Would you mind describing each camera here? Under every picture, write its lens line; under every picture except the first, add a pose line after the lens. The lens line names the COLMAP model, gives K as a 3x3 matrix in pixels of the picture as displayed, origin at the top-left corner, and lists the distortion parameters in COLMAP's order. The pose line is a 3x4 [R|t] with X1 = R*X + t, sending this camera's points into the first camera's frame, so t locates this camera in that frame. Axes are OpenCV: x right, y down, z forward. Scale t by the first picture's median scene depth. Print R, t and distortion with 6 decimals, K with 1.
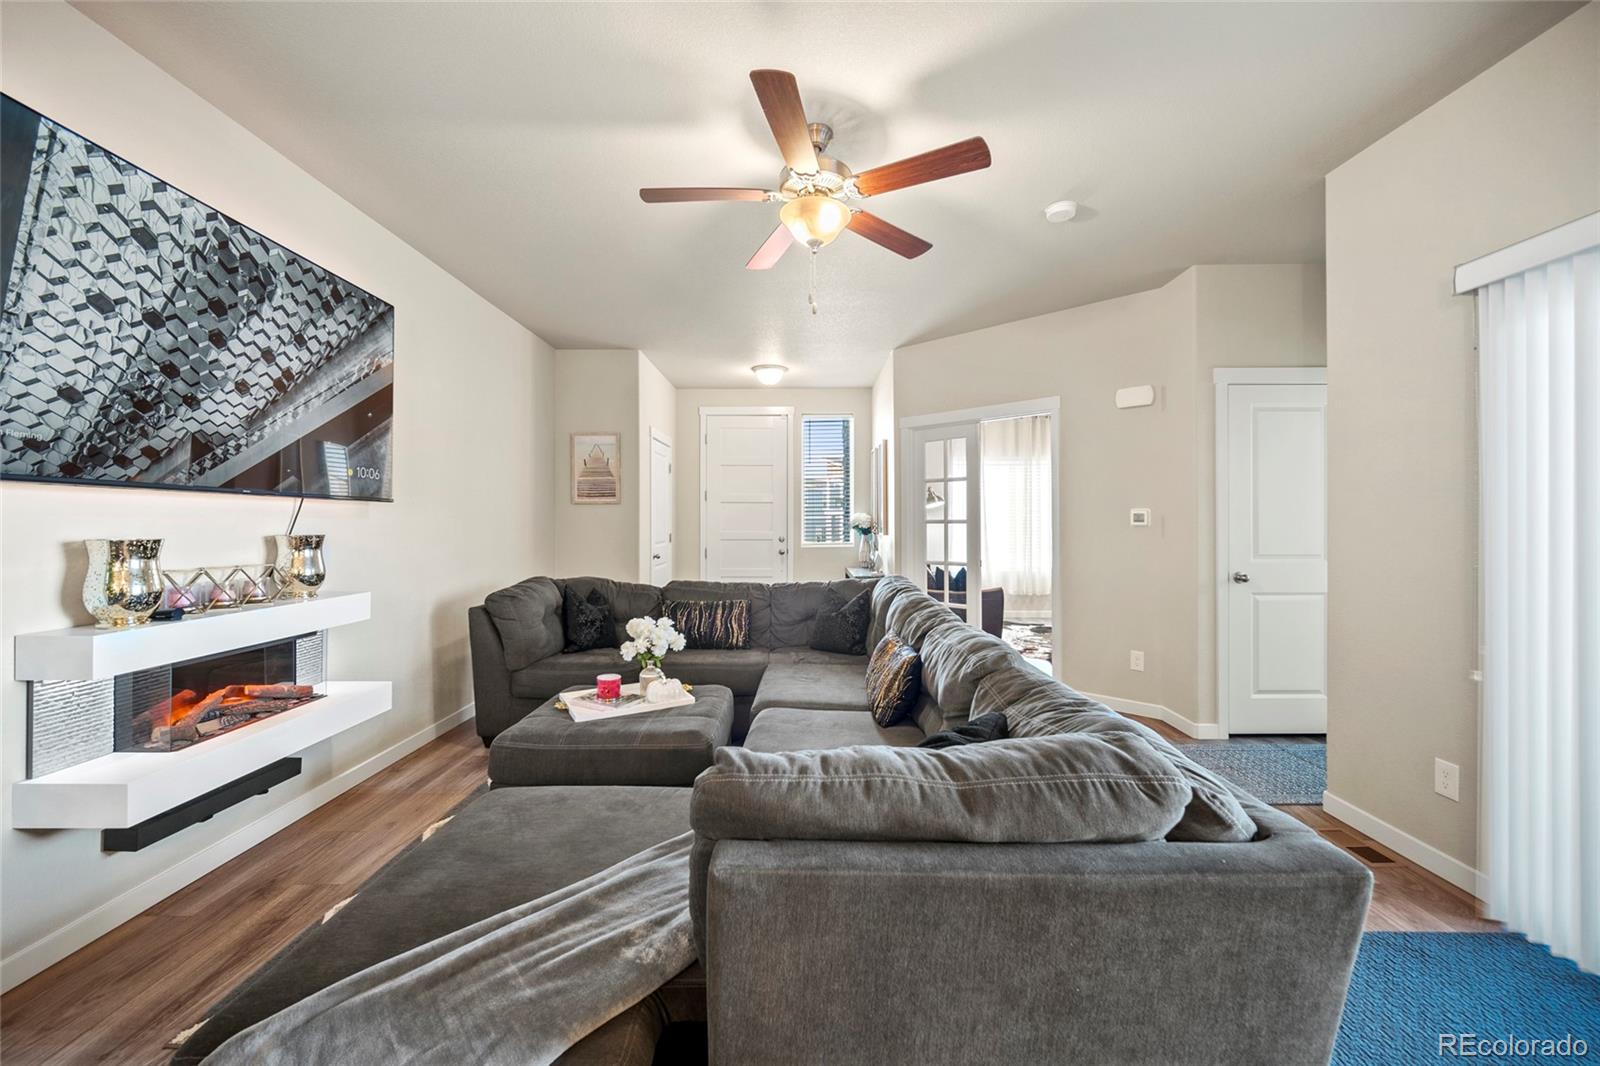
lens RADIAL K [[634.1, 0, 799.2], [0, 634.1, 522.3], [0, 0, 1]] dist [0.003150, 0.000583]
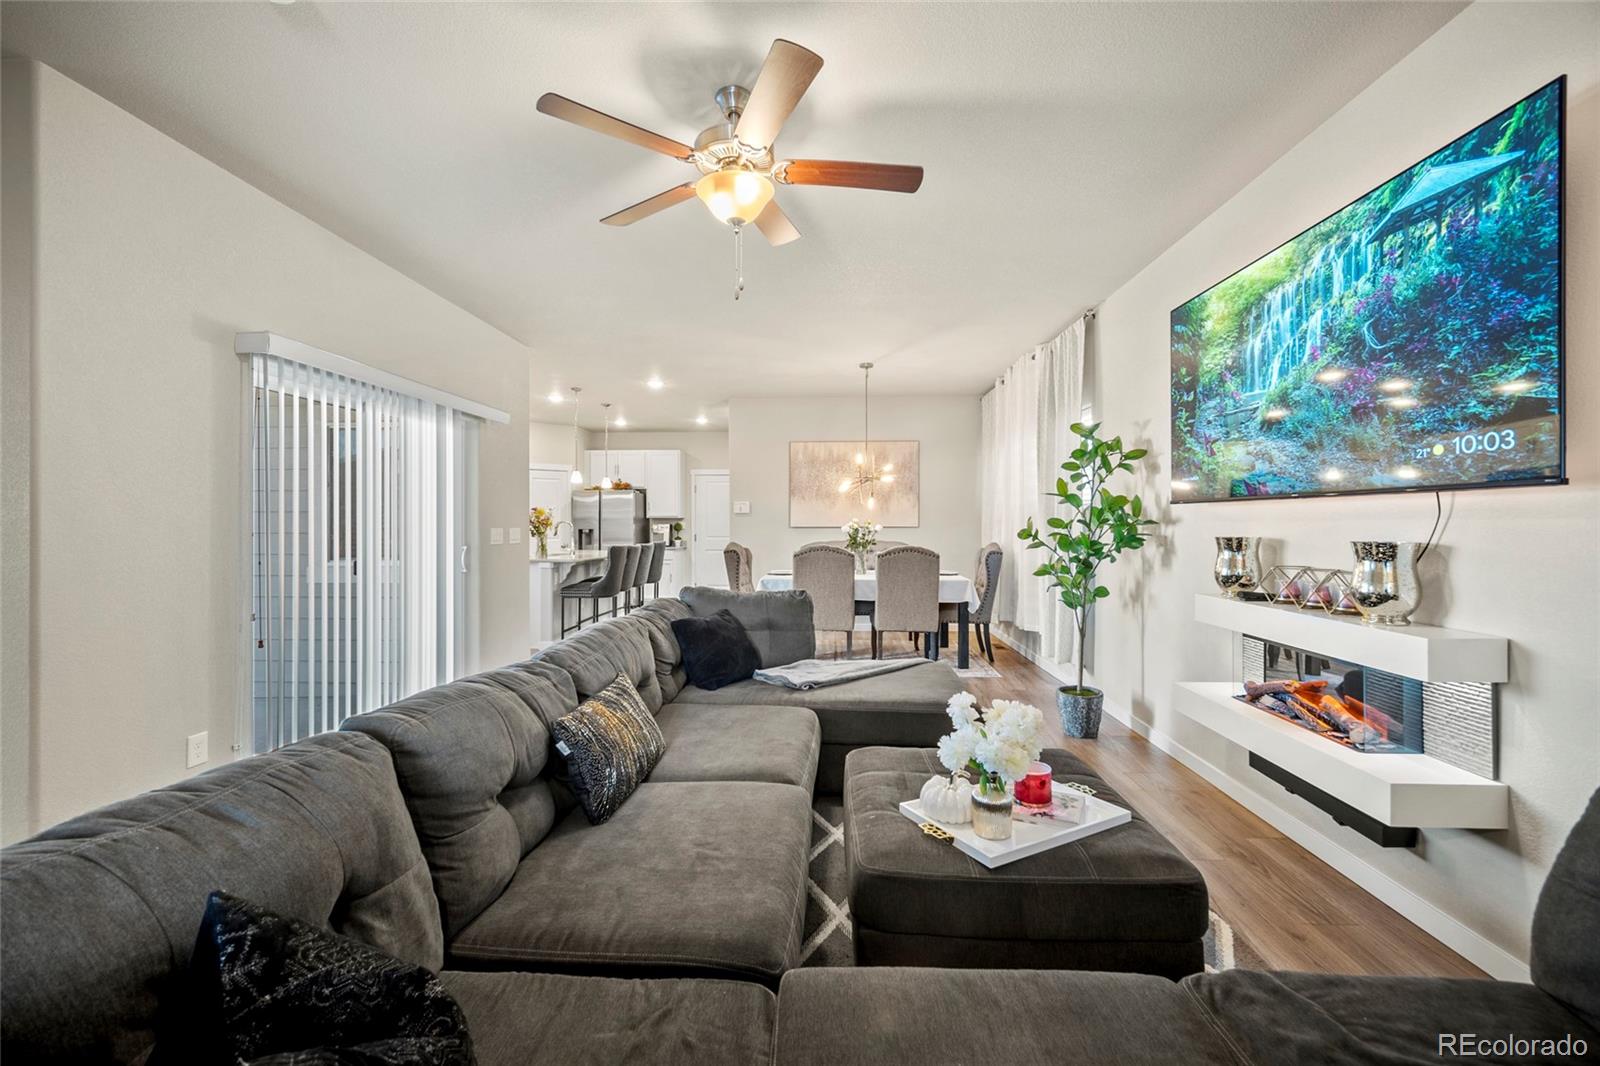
lens RADIAL K [[634.1, 0, 805.2], [0, 634.1, 524.9], [0, 0, 1]] dist [0.003150, 0.000583]
pose [[-0.998353, 0.000301, 0.057365, -0.081731], [0.000501, 0.999994, 0.003470, -0.003018], [-0.057364, 0.003493, -0.998347, 1.200101]]
